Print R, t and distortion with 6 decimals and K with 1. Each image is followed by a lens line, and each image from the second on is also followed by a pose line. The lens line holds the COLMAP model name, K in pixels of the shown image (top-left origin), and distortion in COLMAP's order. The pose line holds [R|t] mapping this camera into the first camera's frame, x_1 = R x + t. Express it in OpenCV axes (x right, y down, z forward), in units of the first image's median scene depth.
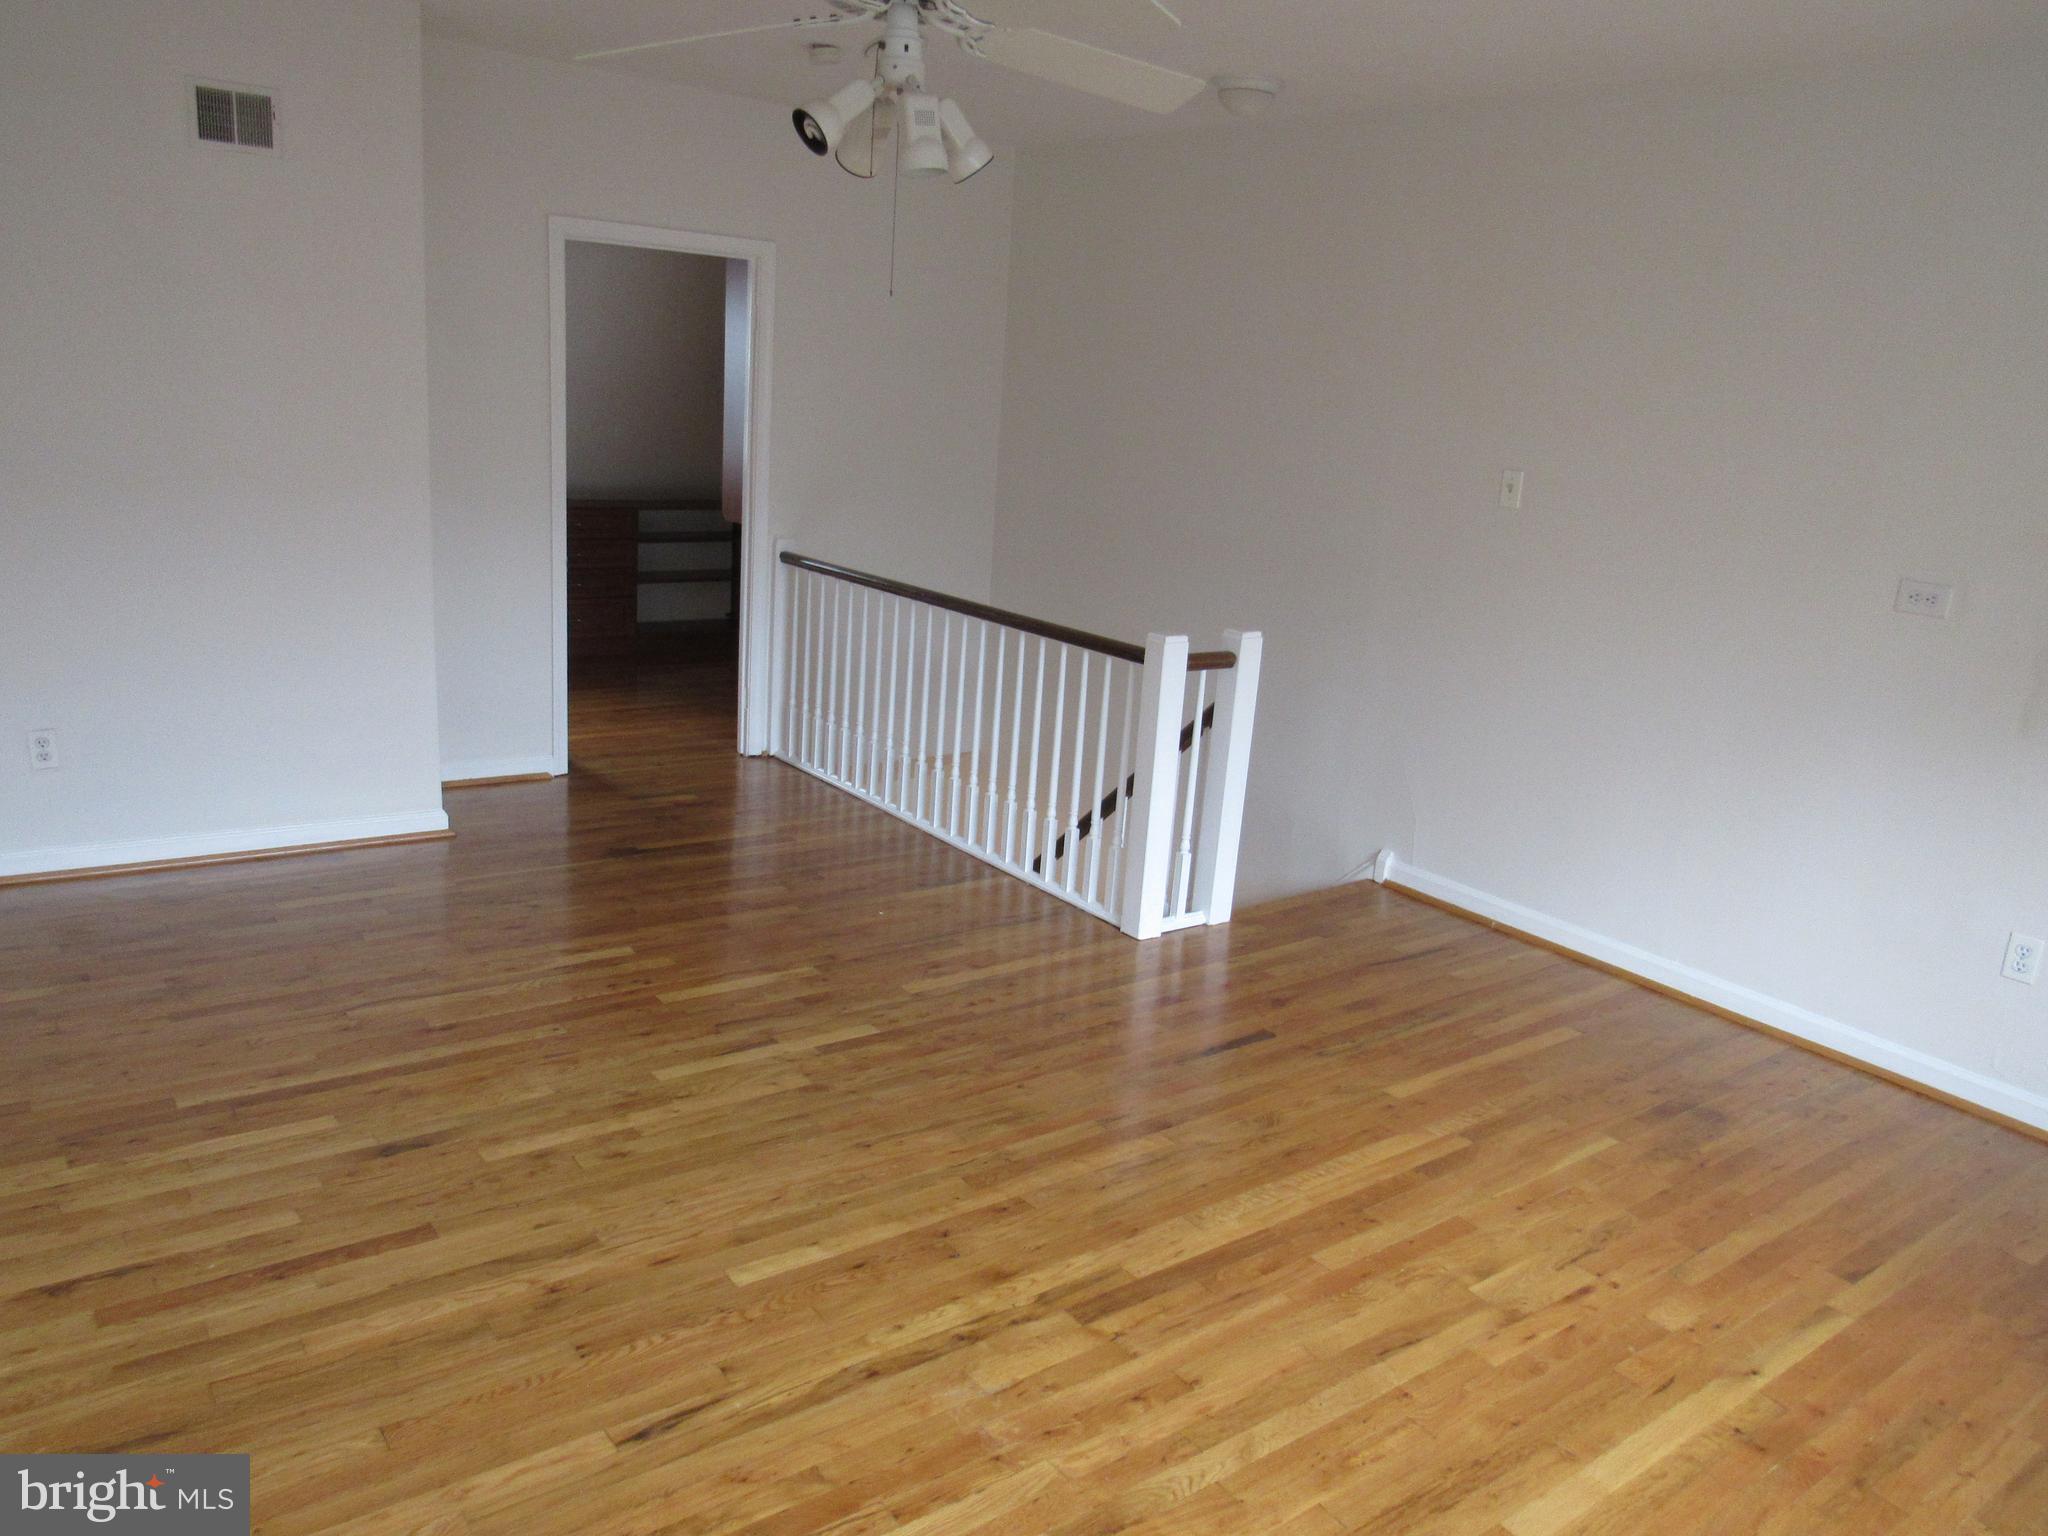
lens RADIAL K [[1462.7, 0, 1024.0], [0, 1462.7, 768.0], [0, 0, 1]] dist [-0.003162, -0.000002]
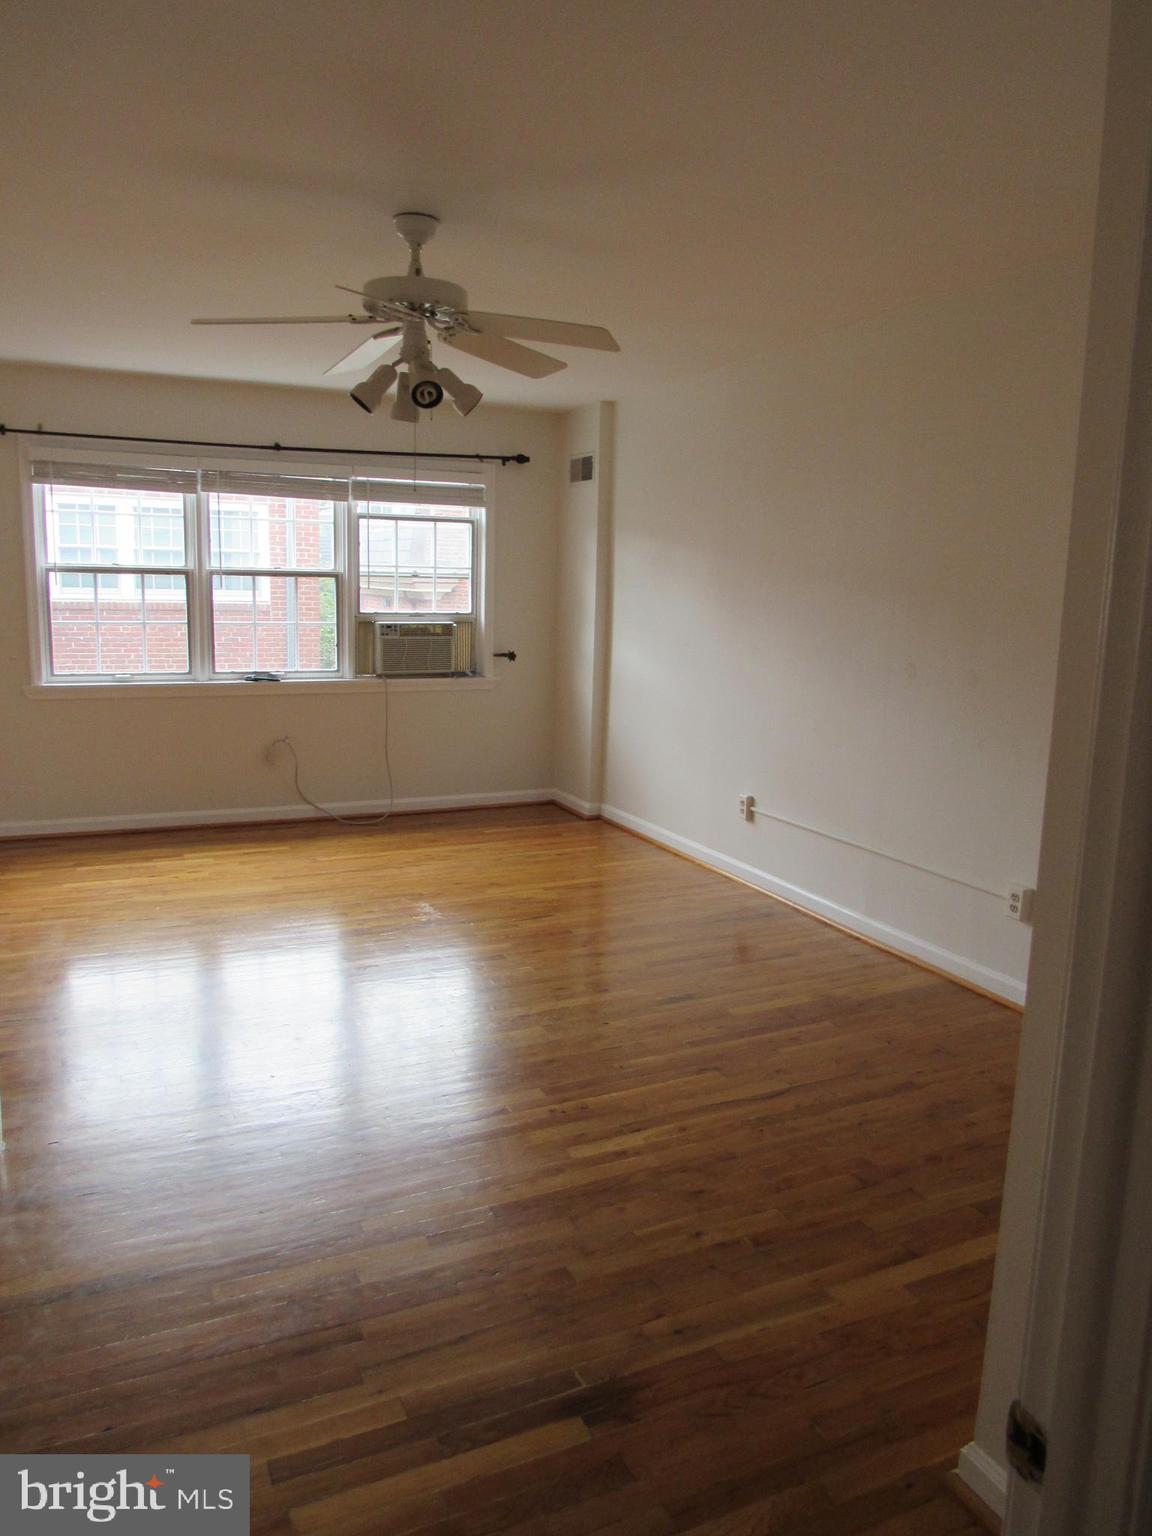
lens RADIAL K [[1097.0, 0, 576.0], [0, 1097.0, 768.0], [0, 0, 1]] dist [-0.003162, -0.000002]
pose [[-0.975476, -0.124521, 0.181497, -0.467899], [-0.039823, 0.910827, 0.410864, -0.490622], [-0.216474, 0.393560, -0.893448, 1.943859]]
